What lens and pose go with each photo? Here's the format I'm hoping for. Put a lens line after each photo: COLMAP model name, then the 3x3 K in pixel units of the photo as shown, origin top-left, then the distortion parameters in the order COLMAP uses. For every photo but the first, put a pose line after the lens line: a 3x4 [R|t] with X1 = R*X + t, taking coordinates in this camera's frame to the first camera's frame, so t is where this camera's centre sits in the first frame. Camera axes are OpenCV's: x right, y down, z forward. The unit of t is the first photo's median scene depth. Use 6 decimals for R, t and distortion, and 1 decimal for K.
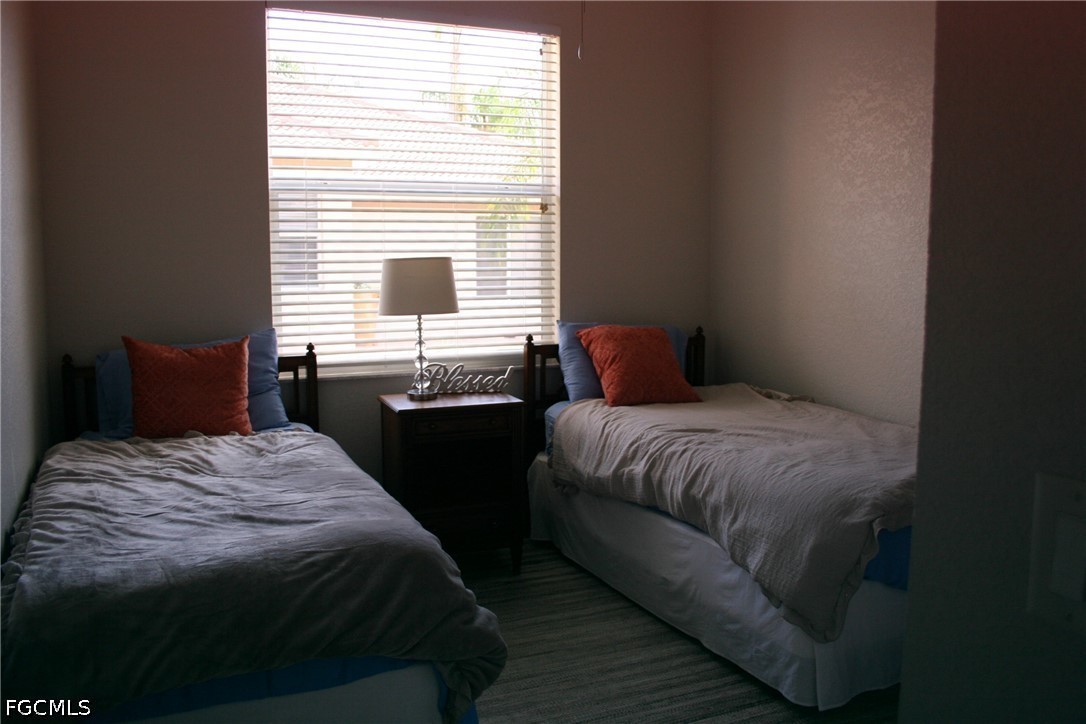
lens RADIAL K [[919.9, 0, 544.6], [0, 919.9, 360.3], [0, 0, 1]] dist [-0.145535, 0.116967]
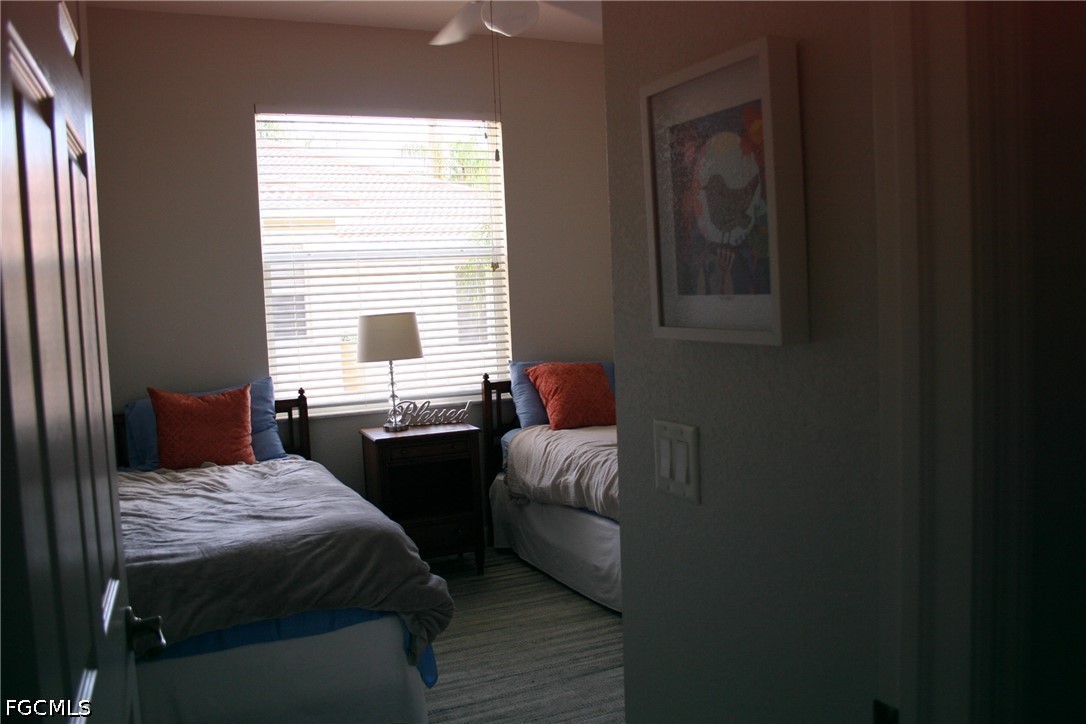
lens RADIAL K [[919.9, 0, 541.0], [0, 919.9, 362.6], [0, 0, 1]] dist [-0.145535, 0.116967]
pose [[0.999029, -0.043693, 0.005592, 0.058918], [0.043898, 0.998058, -0.044201, 0.016125], [-0.003650, 0.044403, 0.999007, -0.223675]]
